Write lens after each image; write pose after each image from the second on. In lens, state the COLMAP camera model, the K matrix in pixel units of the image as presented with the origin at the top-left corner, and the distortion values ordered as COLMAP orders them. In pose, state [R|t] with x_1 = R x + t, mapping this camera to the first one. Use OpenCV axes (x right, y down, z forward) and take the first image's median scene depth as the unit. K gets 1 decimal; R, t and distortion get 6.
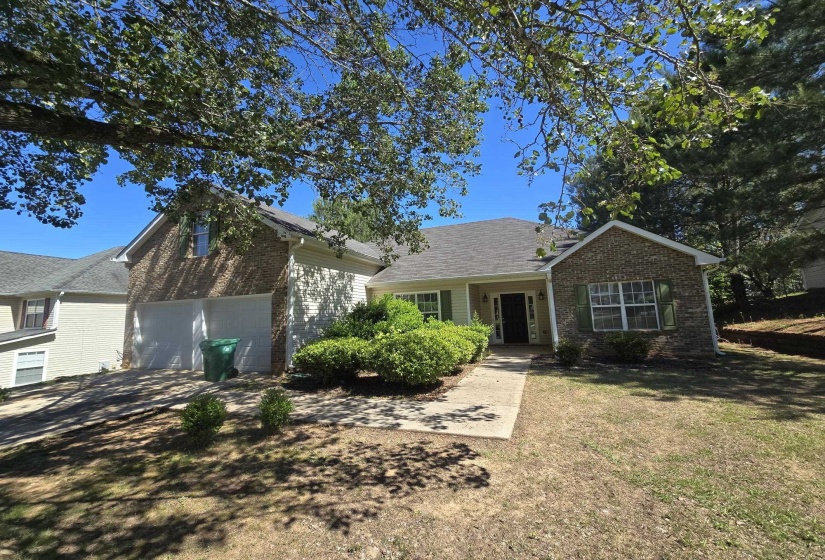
lens RADIAL K [[333.0, 0, 404.6], [0, 333.0, 273.8], [0, 0, 1]] dist [-0.001509, 0.000127]
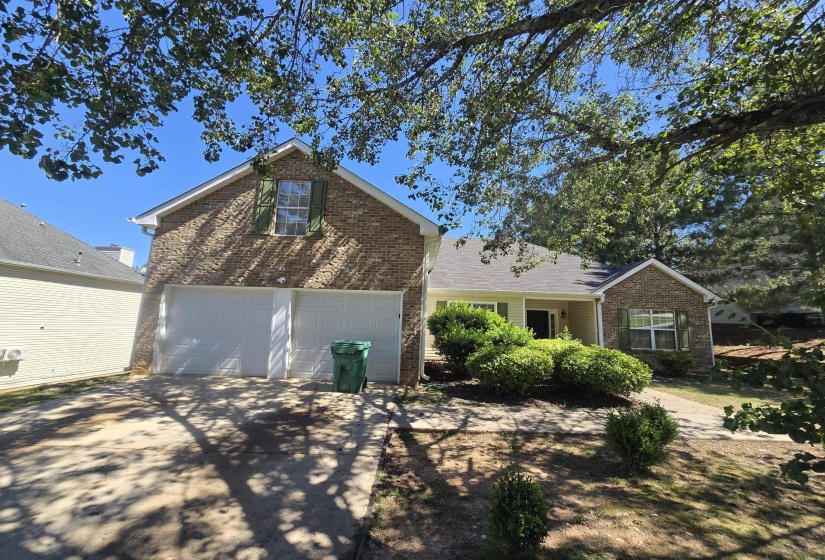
lens RADIAL K [[333.0, 0, 411.3], [0, 333.0, 277.2], [0, 0, 1]] dist [-0.001509, 0.000127]
pose [[0.937315, 0.113220, 0.329579, -0.610849], [-0.109618, 0.993534, -0.029557, 0.040085], [-0.330794, -0.008424, 0.943665, 0.146305]]
